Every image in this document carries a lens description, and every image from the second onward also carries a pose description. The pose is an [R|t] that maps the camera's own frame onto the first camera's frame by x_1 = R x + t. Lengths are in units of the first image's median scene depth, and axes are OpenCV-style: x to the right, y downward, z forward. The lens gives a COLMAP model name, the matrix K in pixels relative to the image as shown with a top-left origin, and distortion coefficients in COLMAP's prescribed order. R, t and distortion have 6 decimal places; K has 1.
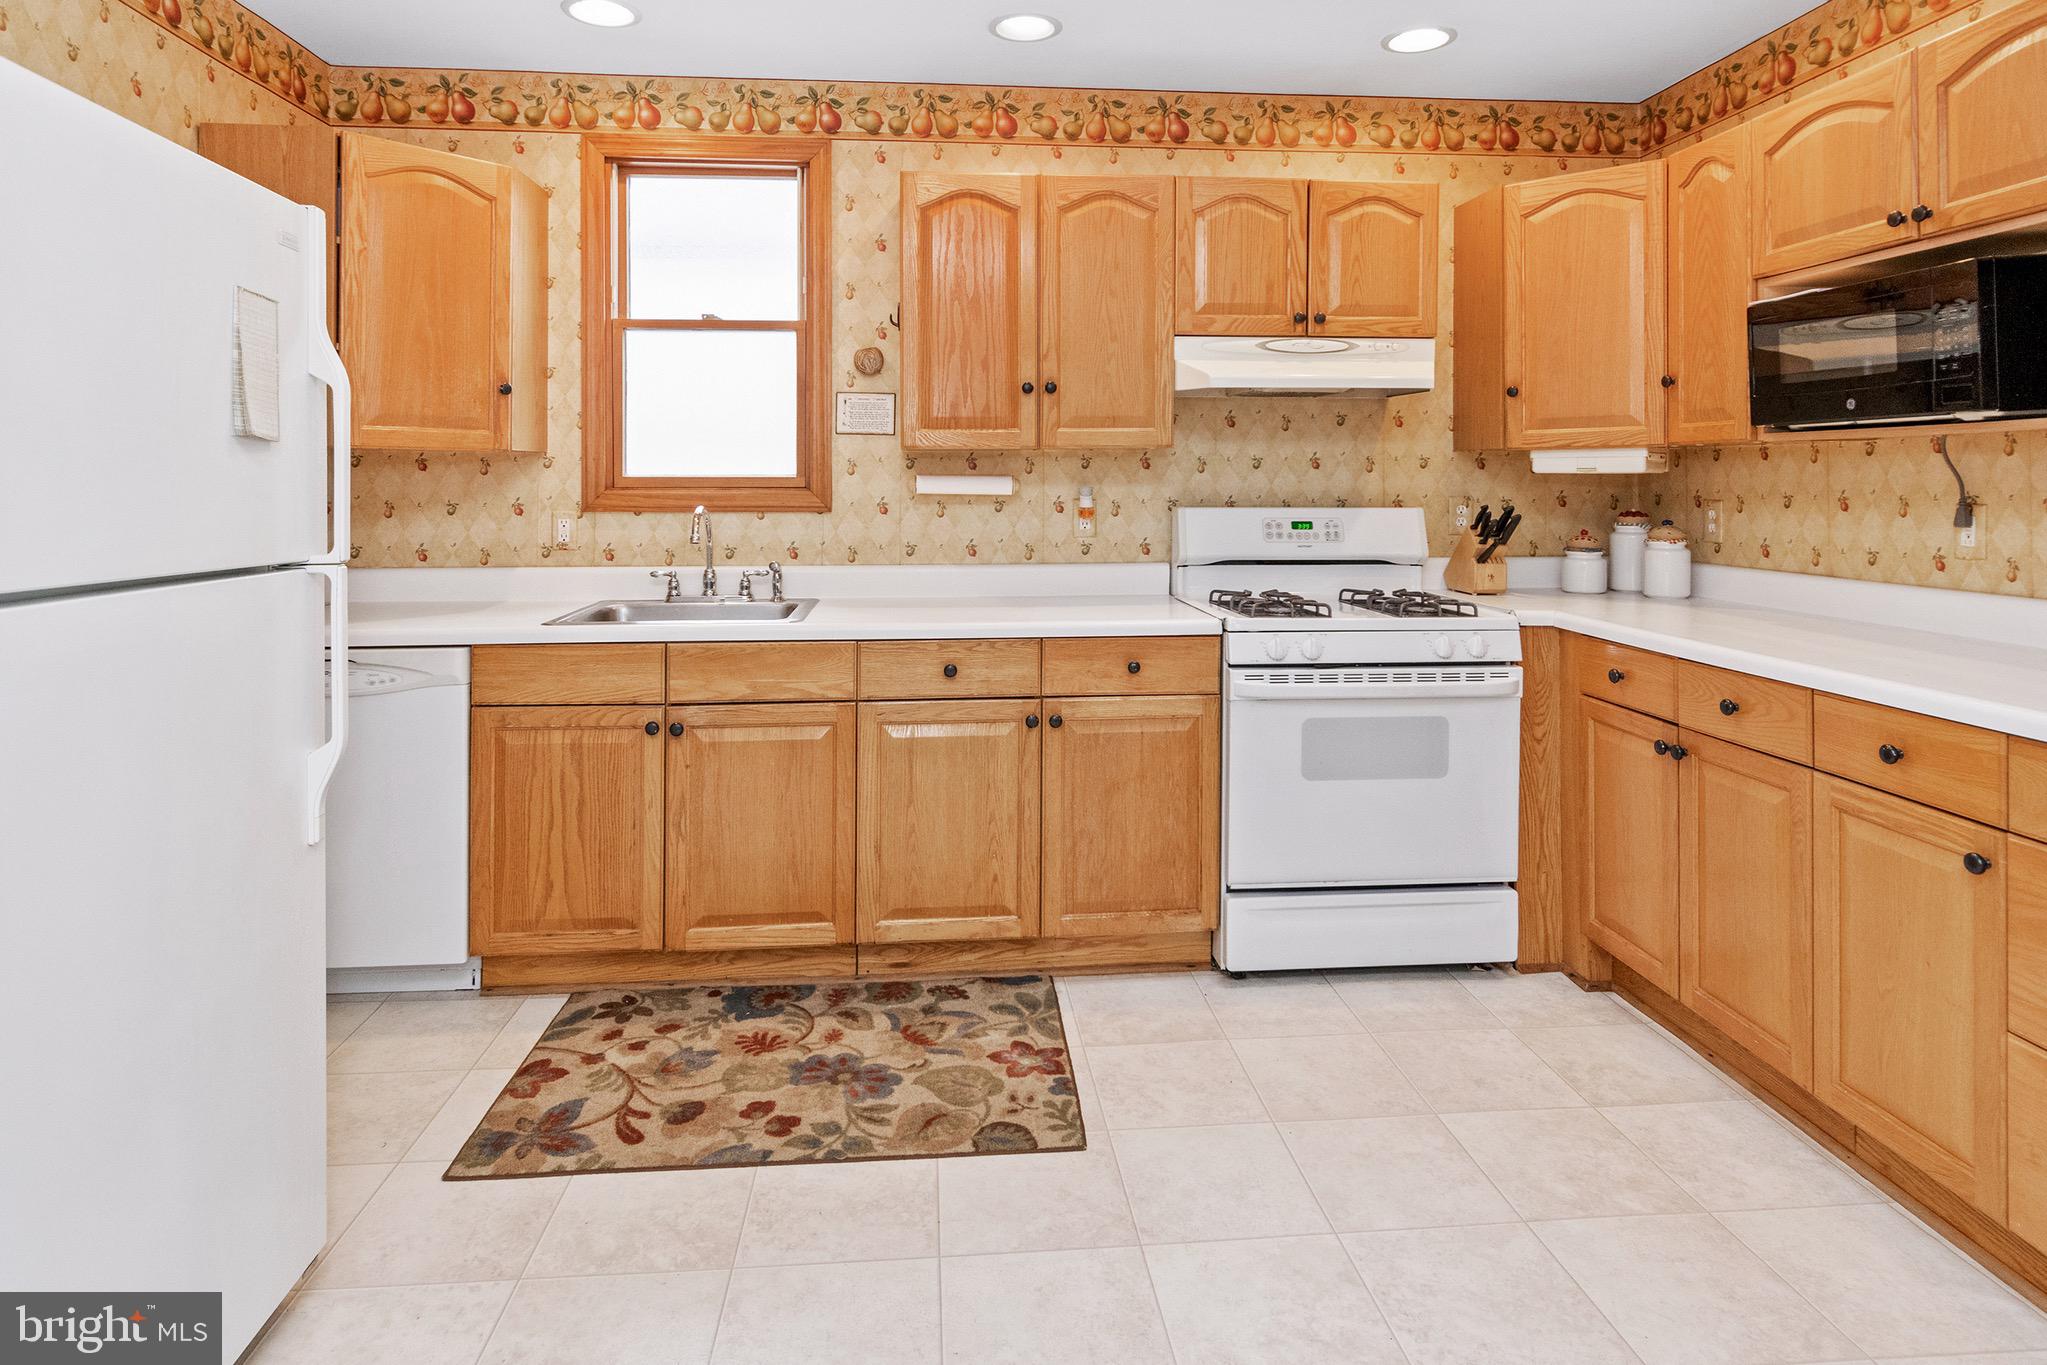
lens RADIAL K [[1144.0, 0, 1000.9], [0, 1144.0, 468.3], [0, 0, 1]] dist [0.010243, -0.007206]
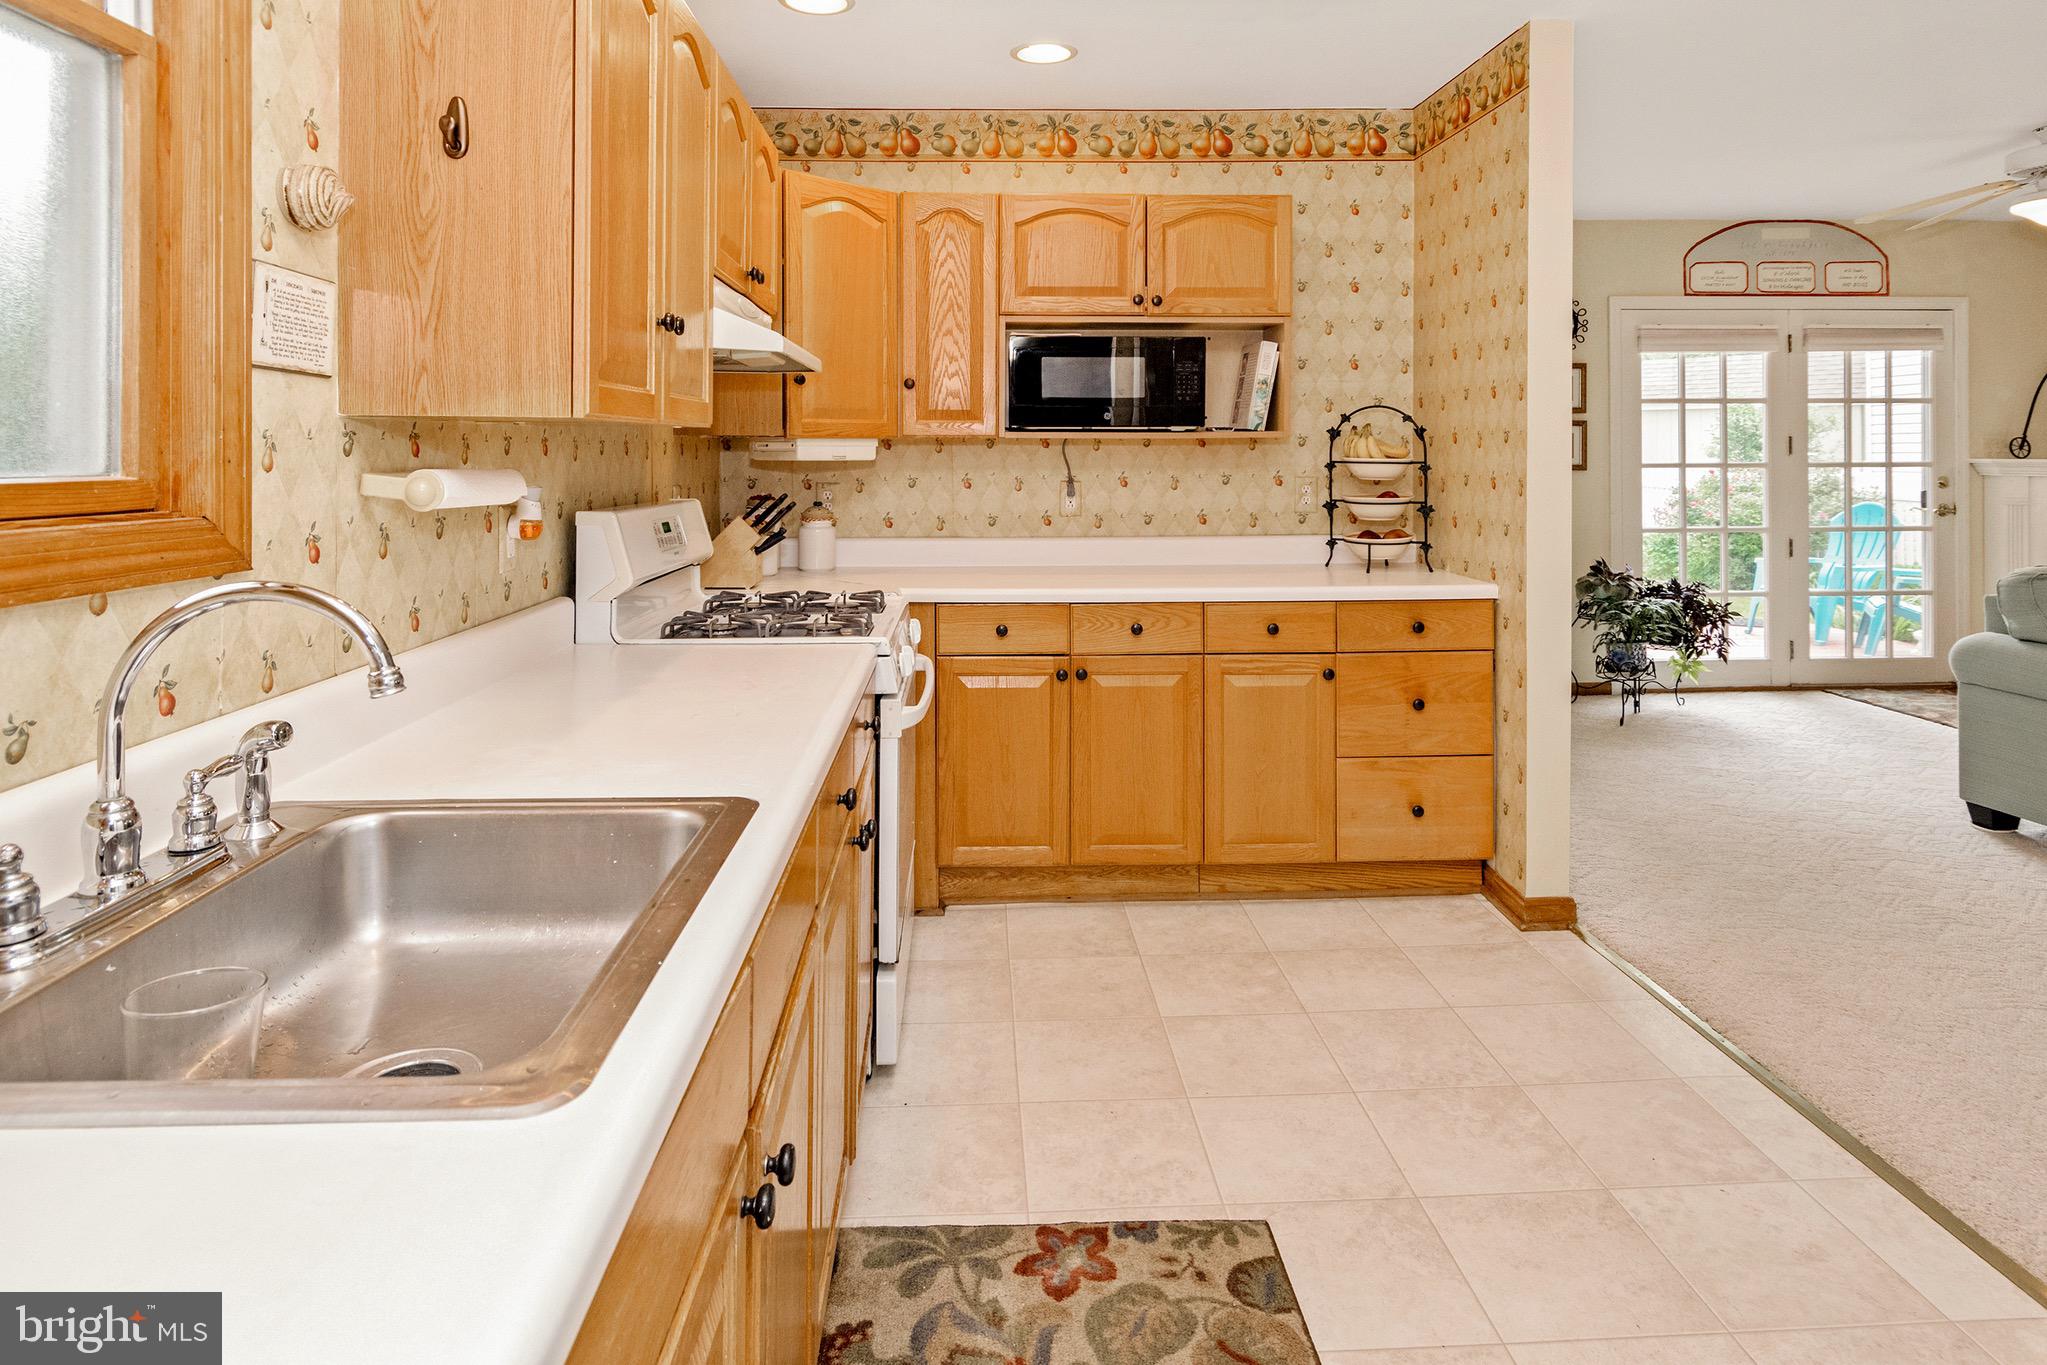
lens RADIAL K [[1144.0, 0, 1052.0], [0, 1144.0, 444.5], [0, 0, 1]] dist [0.010243, -0.007206]
pose [[0.022780, 0.009480, 0.999696, -0.635997], [-0.012837, 0.999875, -0.009189, -0.003719], [-0.999658, -0.012624, 0.022899, 0.879908]]
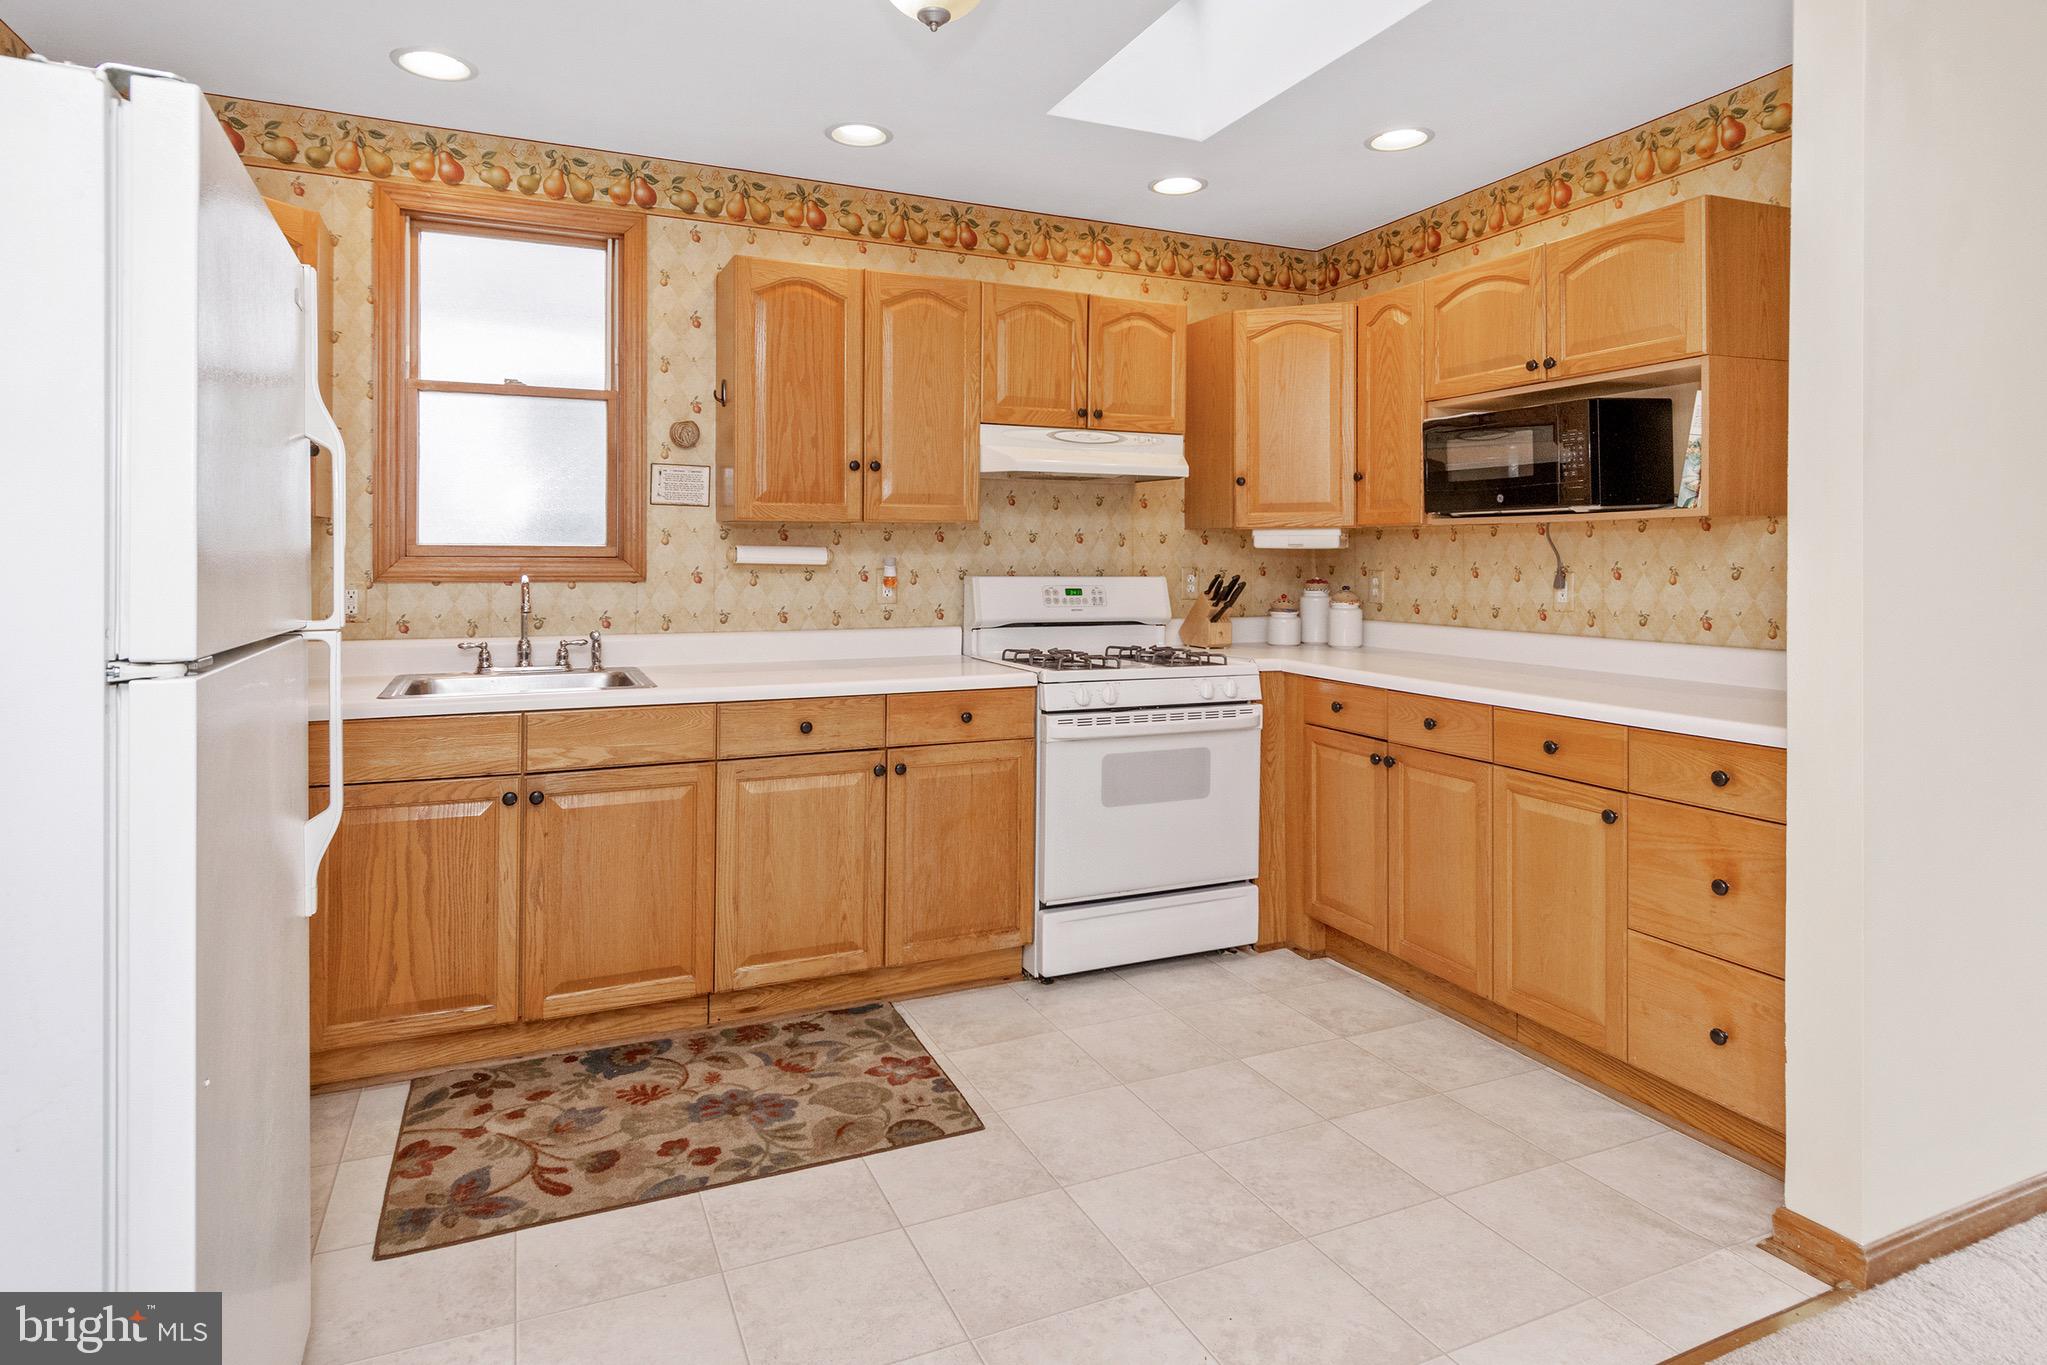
lens RADIAL K [[1144.0, 0, 1001.6], [0, 1144.0, 536.0], [0, 0, 1]] dist [0.010243, -0.007206]
pose [[0.944038, 0.010240, 0.329679, -0.227010], [-0.008367, 0.999940, -0.007099, 0.002938], [-0.329732, 0.003943, 0.944066, -0.076508]]
